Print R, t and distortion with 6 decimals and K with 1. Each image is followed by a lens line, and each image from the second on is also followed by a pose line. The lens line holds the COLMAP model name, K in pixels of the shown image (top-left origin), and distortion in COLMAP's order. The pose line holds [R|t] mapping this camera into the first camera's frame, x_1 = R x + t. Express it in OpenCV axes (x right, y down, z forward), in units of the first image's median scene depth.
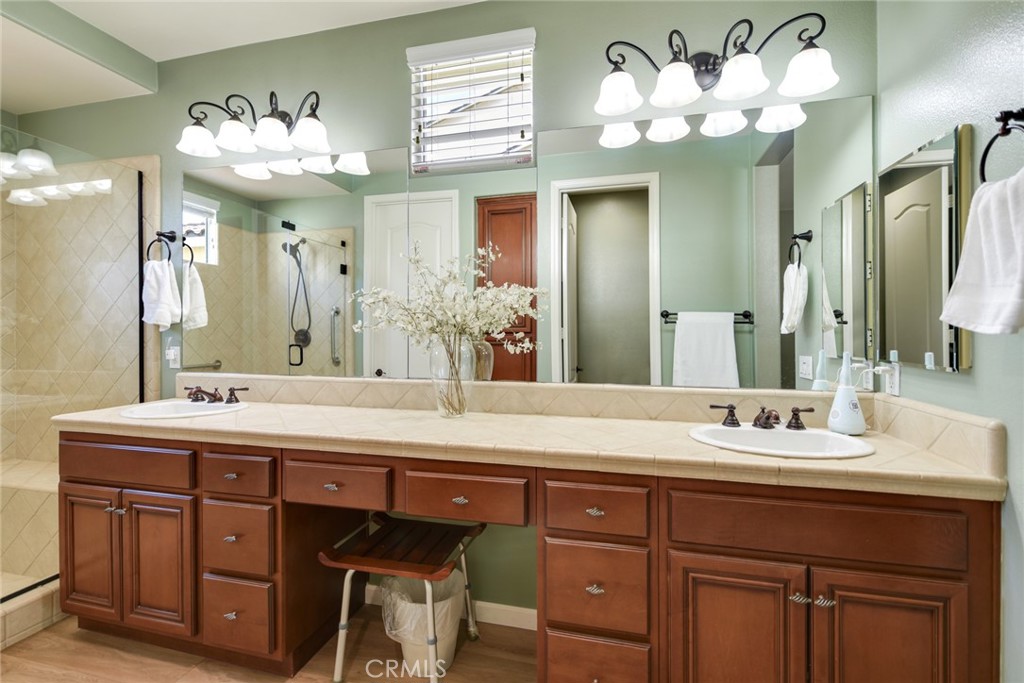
lens RADIAL K [[457.3, 0, 511.4], [0, 457.3, 327.1], [0, 0, 1]] dist [0.000120, -0.000334]
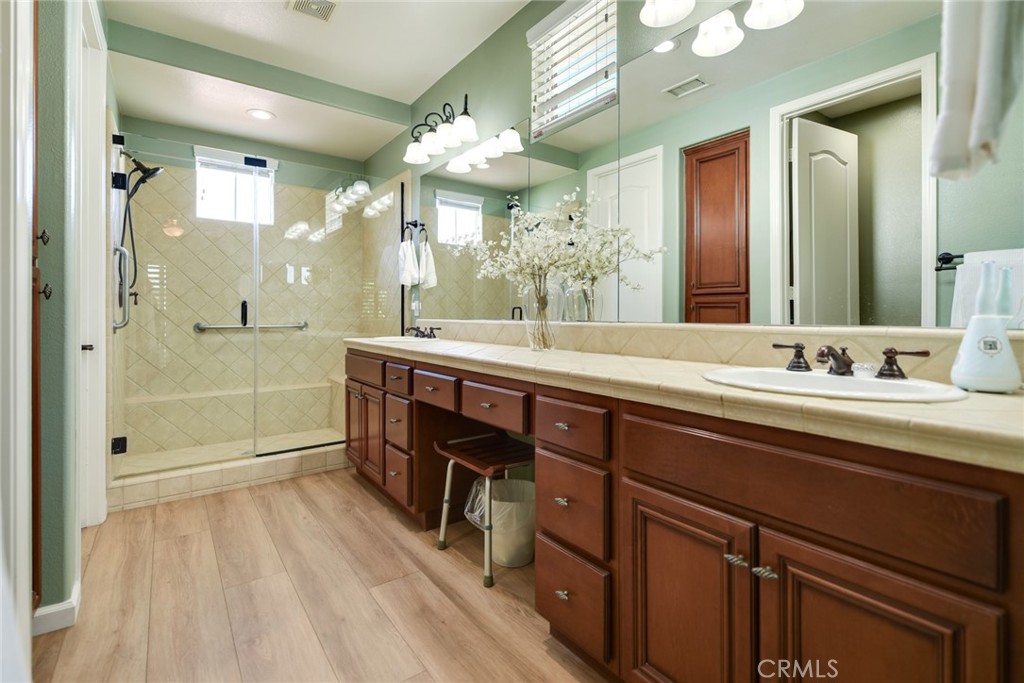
lens RADIAL K [[469.2, 0, 512.3], [0, 469.2, 312.3], [0, 0, 1]] dist [-0.001015, -0.000443]
pose [[0.771963, -0.003476, -0.635658, 0.543460], [0.003906, 0.999992, -0.000725, 0.103487], [0.635655, -0.001923, 0.771971, 0.079004]]
